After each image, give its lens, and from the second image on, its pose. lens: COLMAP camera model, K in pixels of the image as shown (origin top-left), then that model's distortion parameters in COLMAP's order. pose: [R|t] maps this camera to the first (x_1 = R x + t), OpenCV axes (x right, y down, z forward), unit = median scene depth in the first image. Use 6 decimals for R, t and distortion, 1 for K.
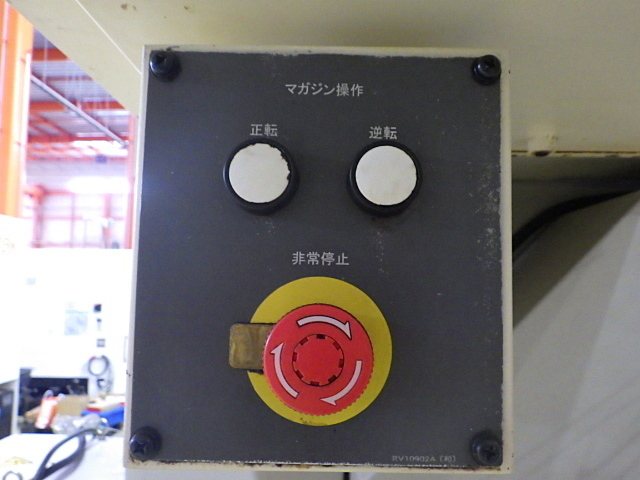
lens RADIAL K [[522.1, 0, 321.5], [0, 522.1, 243.4], [0, 0, 1]] dist [-0.003892, -0.004033]
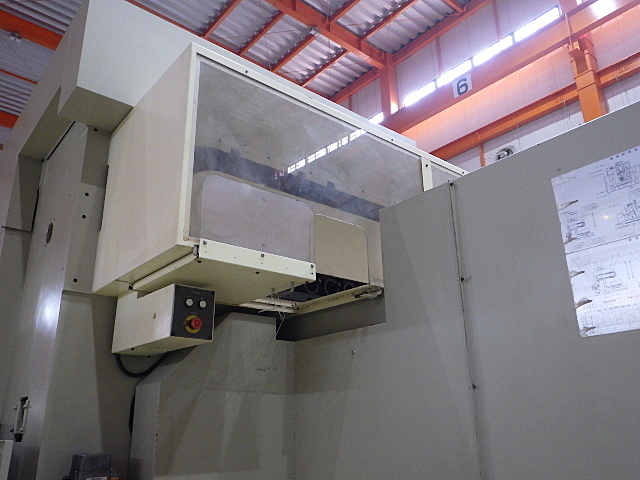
lens RADIAL K [[522.1, 0, 321.5], [0, 522.1, 243.4], [0, 0, 1]] dist [-0.003892, -0.004033]
pose [[0.811813, 0.165761, 0.559896, -2.912154], [-0.005339, 0.960928, -0.276748, 1.136169], [-0.583894, 0.221678, 0.780978, -6.297028]]
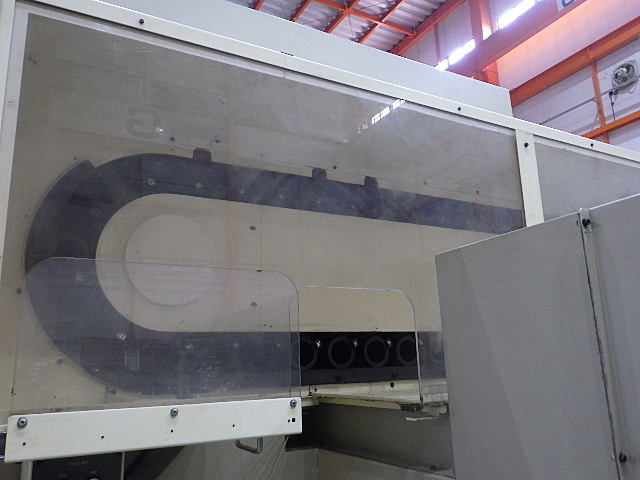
lens RADIAL K [[522.1, 0, 321.5], [0, 522.1, 243.4], [0, 0, 1]] dist [-0.003892, -0.004033]
pose [[0.909713, 0.054571, 0.411636, -0.033931], [0.019926, 0.984448, -0.174544, -1.241344], [-0.414759, 0.166987, 0.894478, -3.801051]]
